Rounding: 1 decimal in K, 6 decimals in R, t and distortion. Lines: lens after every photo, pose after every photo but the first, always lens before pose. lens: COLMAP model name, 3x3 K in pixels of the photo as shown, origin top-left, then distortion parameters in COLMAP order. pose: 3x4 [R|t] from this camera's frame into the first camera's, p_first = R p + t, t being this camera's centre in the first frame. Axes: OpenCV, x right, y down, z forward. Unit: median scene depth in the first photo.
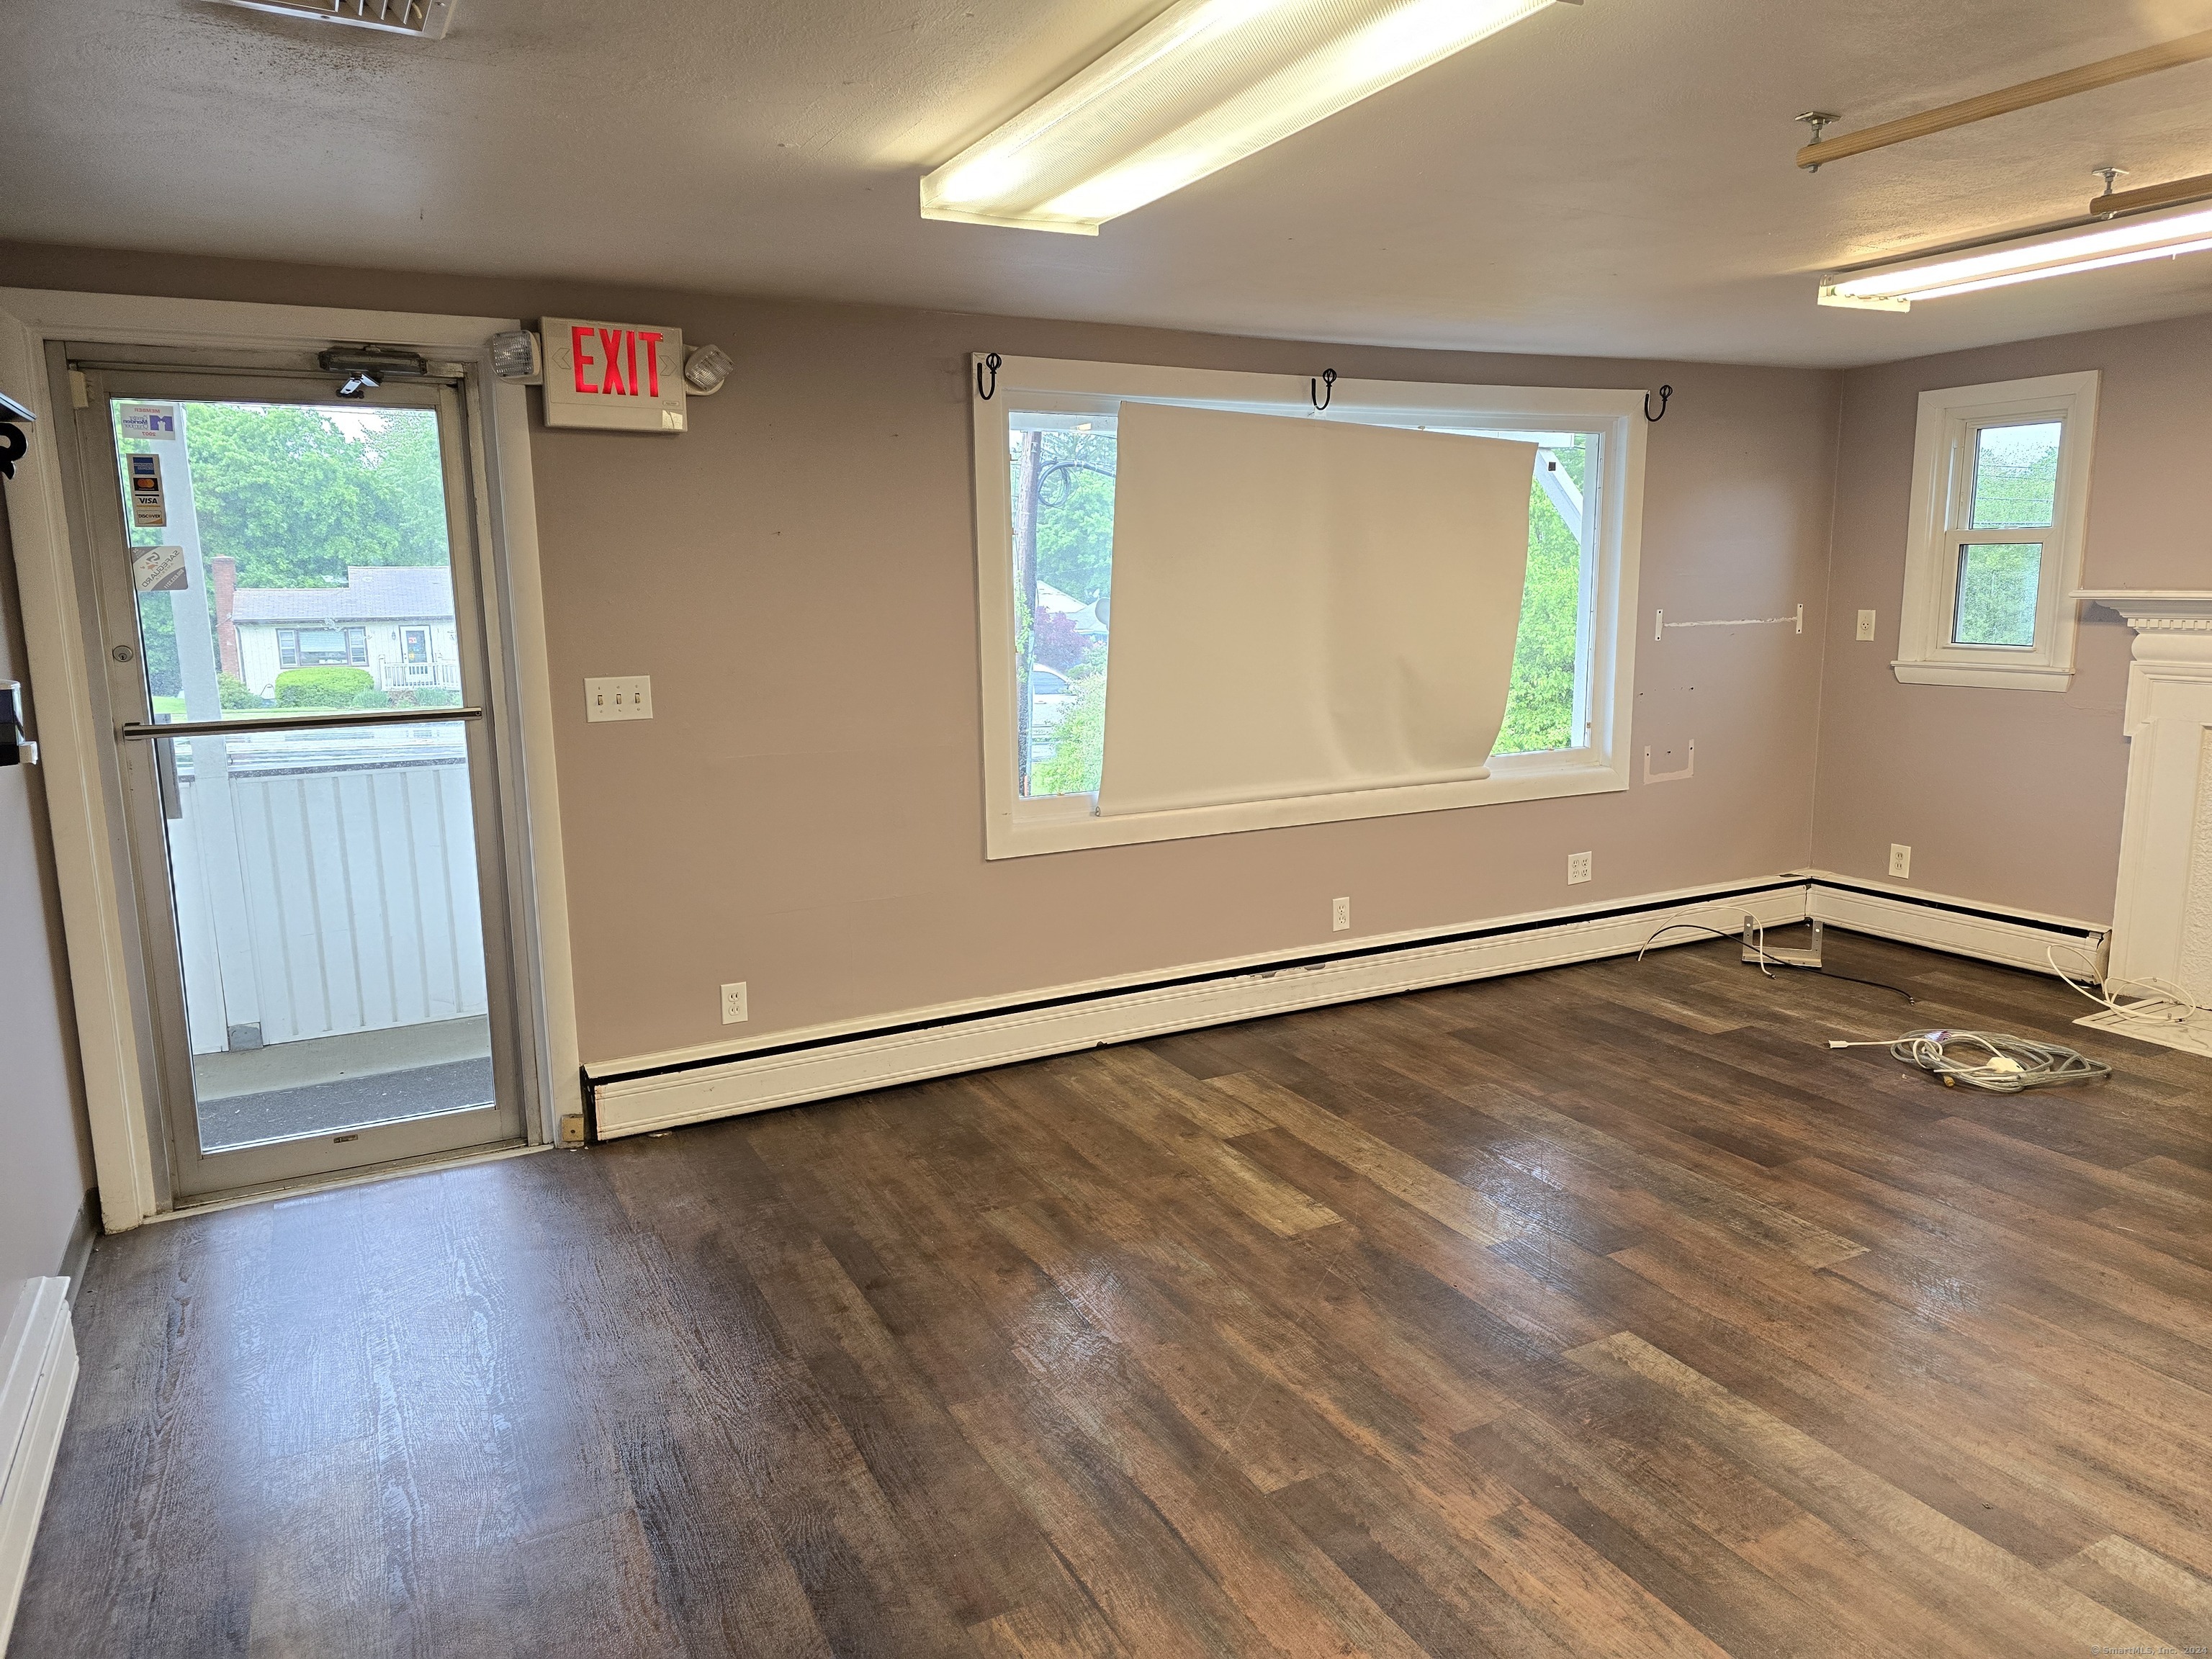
lens RADIAL K [[1481.0, 0, 1117.9], [0, 1481.0, 818.9], [0, 0, 1]] dist [0.070592, -0.066749]
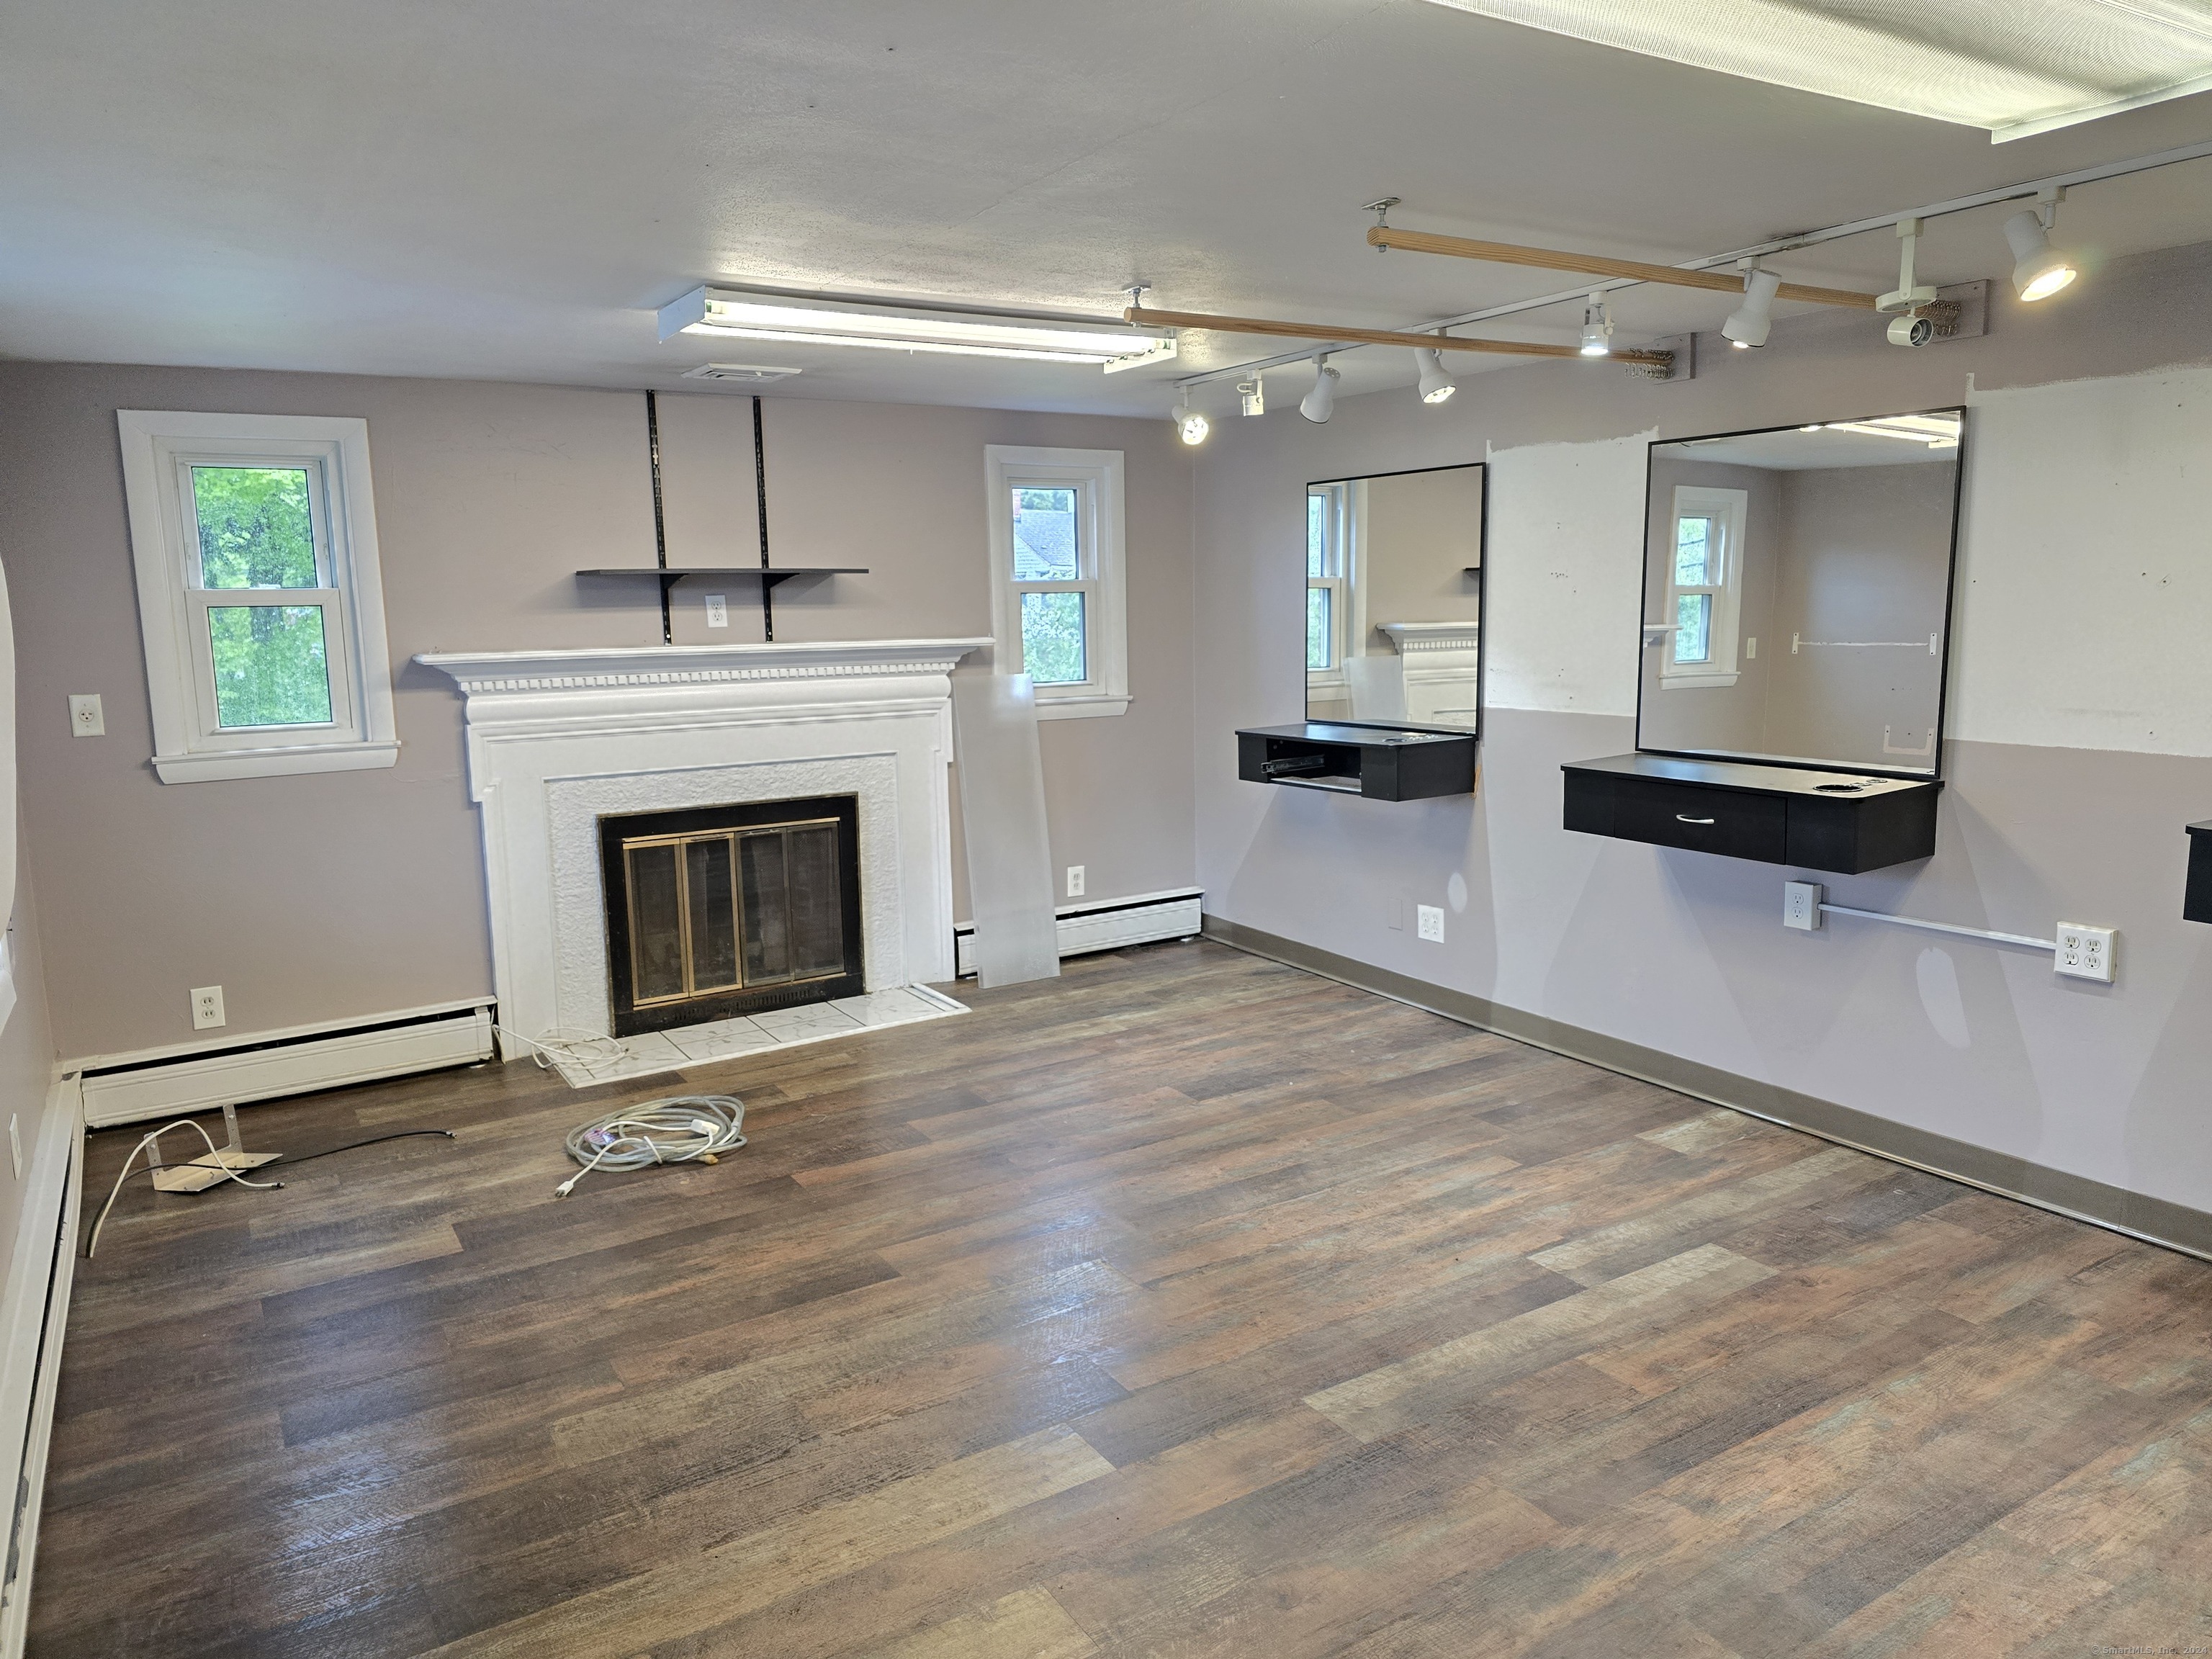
lens RADIAL K [[1481.0, 0, 1131.9], [0, 1481.0, 808.8], [0, 0, 1]] dist [0.070592, -0.066749]
pose [[-0.077884, -0.126907, 0.988852, -0.386682], [0.189619, 0.971874, 0.139663, -0.125988], [-0.978764, 0.198383, -0.051629, 0.759995]]
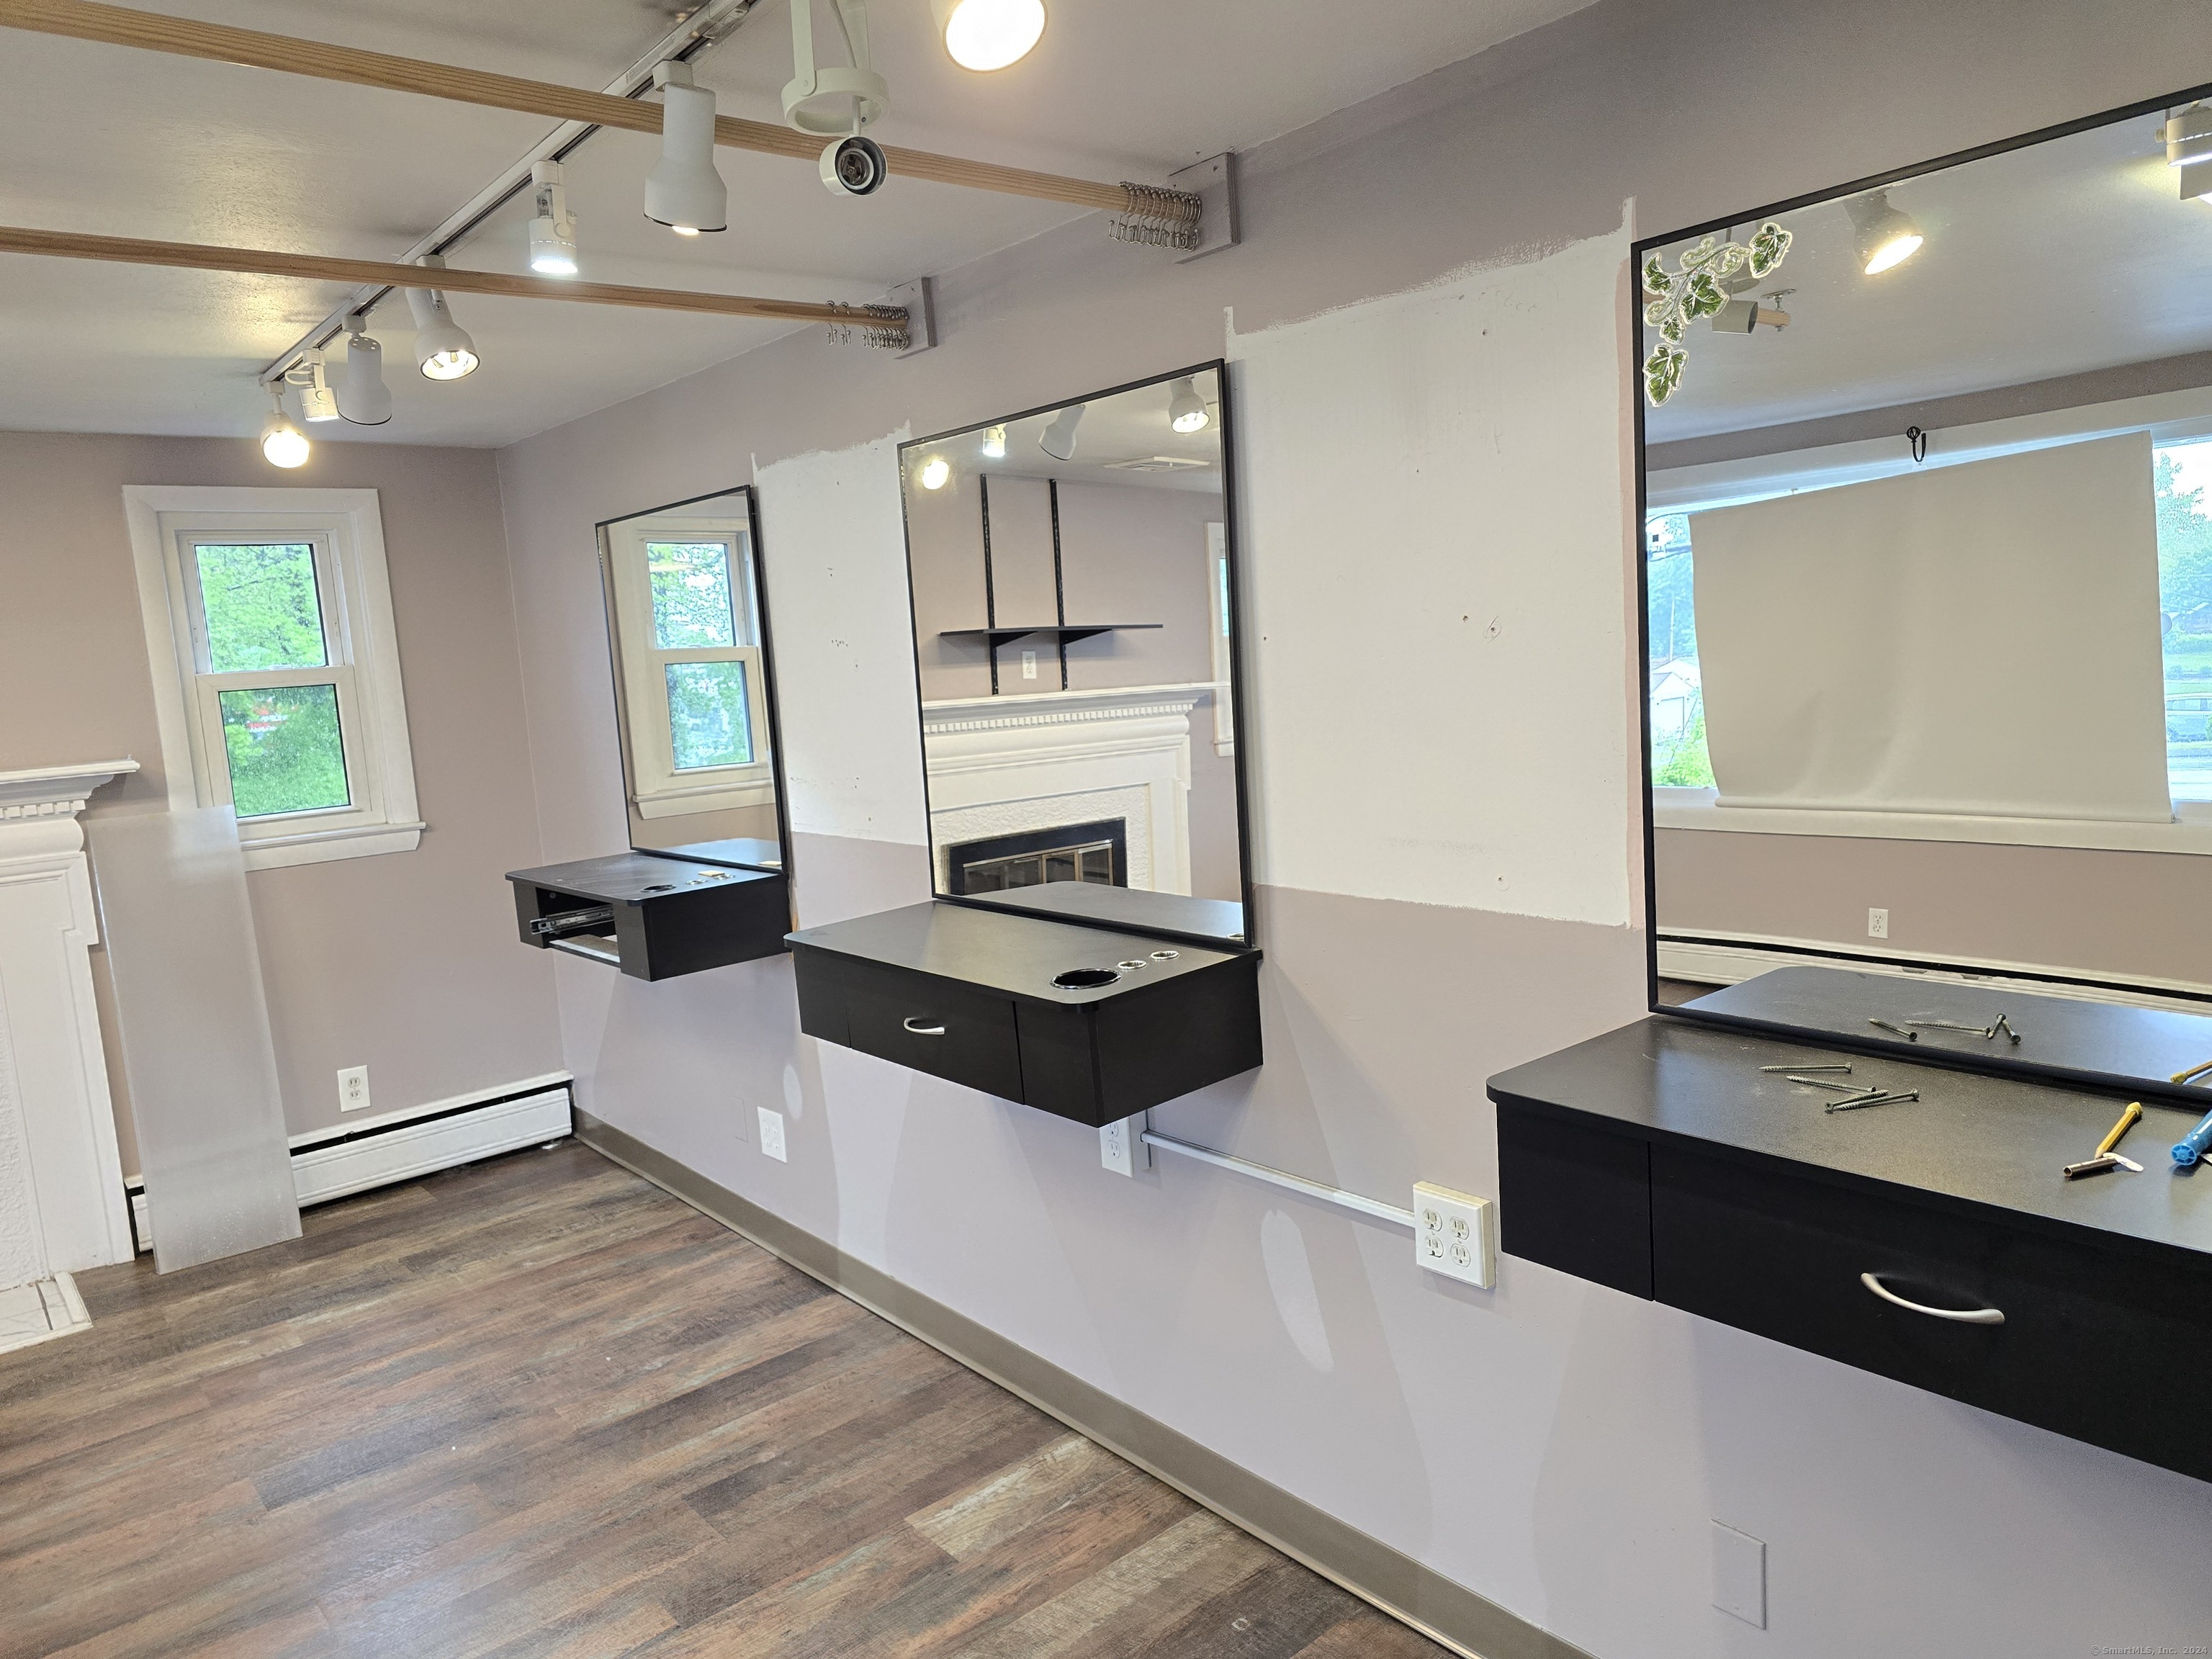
lens RADIAL K [[1481.0, 0, 1119.7], [0, 1481.0, 813.5], [0, 0, 1]] dist [0.070592, -0.066749]
pose [[-0.209573, -0.085487, 0.974049, -0.070072], [0.236127, 0.962263, 0.135256, -0.064276], [-0.948854, 0.258345, -0.181479, 0.379410]]
